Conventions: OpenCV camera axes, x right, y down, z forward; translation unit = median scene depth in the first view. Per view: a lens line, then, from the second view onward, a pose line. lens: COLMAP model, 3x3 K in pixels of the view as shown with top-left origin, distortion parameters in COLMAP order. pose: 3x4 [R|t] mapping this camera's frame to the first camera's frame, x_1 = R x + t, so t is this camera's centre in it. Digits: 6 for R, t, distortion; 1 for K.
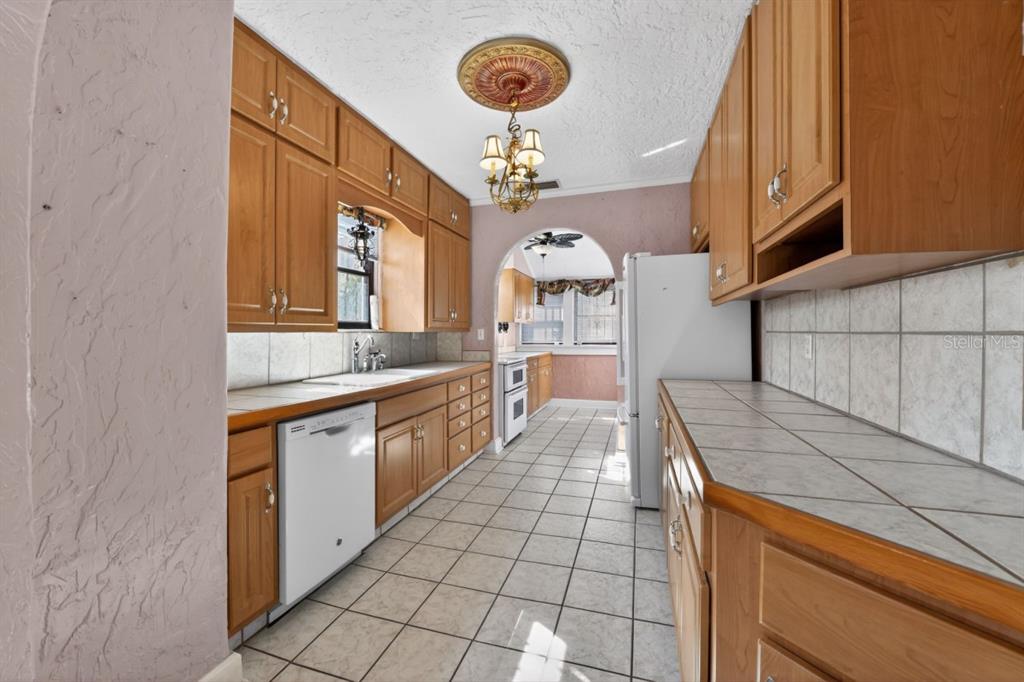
lens RADIAL K [[408.8, 0, 514.6], [0, 408.8, 331.8], [0, 0, 1]] dist [-0.010166, -0.000141]
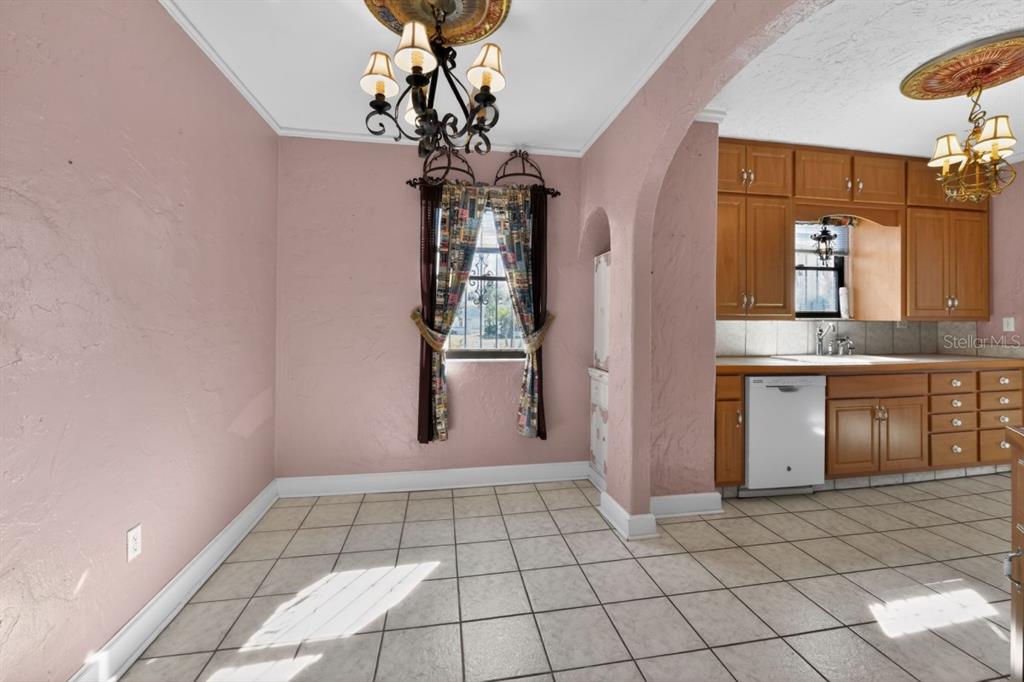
lens RADIAL K [[411.4, 0, 512.2], [0, 411.4, 317.4], [0, 0, 1]] dist [-0.000080, -0.003490]
pose [[0.453033, -0.001796, -0.891492, 0.335751], [-0.004622, 0.999980, -0.004363, 0.001065], [0.891482, 0.006097, 0.453016, -0.419210]]
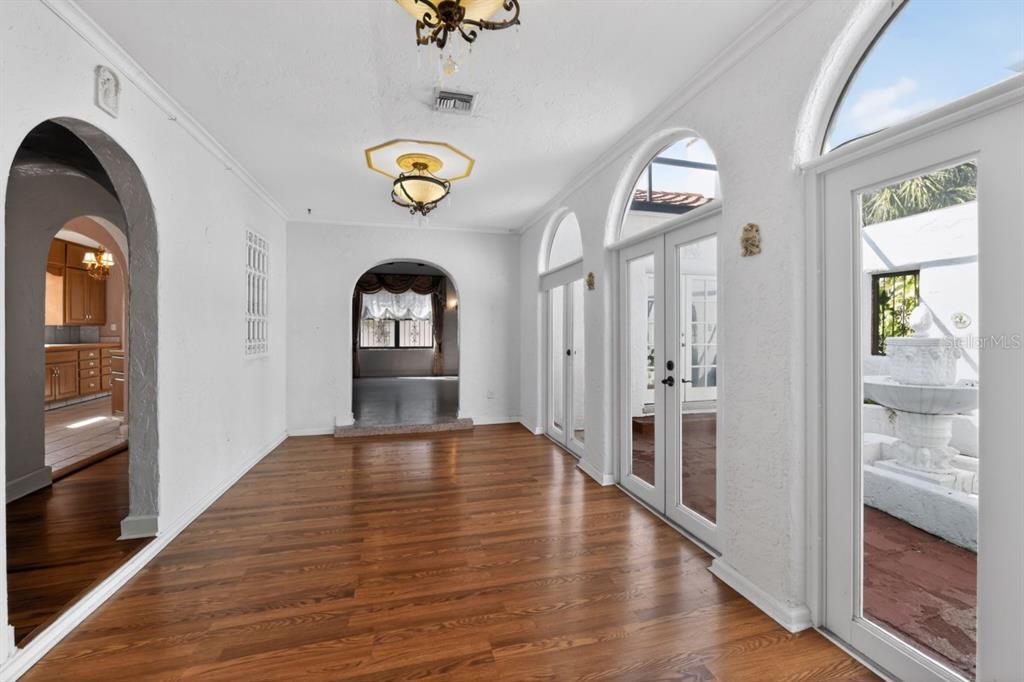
lens RADIAL K [[408.8, 0, 514.6], [0, 408.8, 331.8], [0, 0, 1]] dist [-0.010166, -0.000141]
pose [[0.850550, -0.000865, 0.525893, 0.820684], [-0.000601, 0.999996, 0.002617, 0.035650], [-0.525893, -0.002543, 0.850547, -2.422024]]
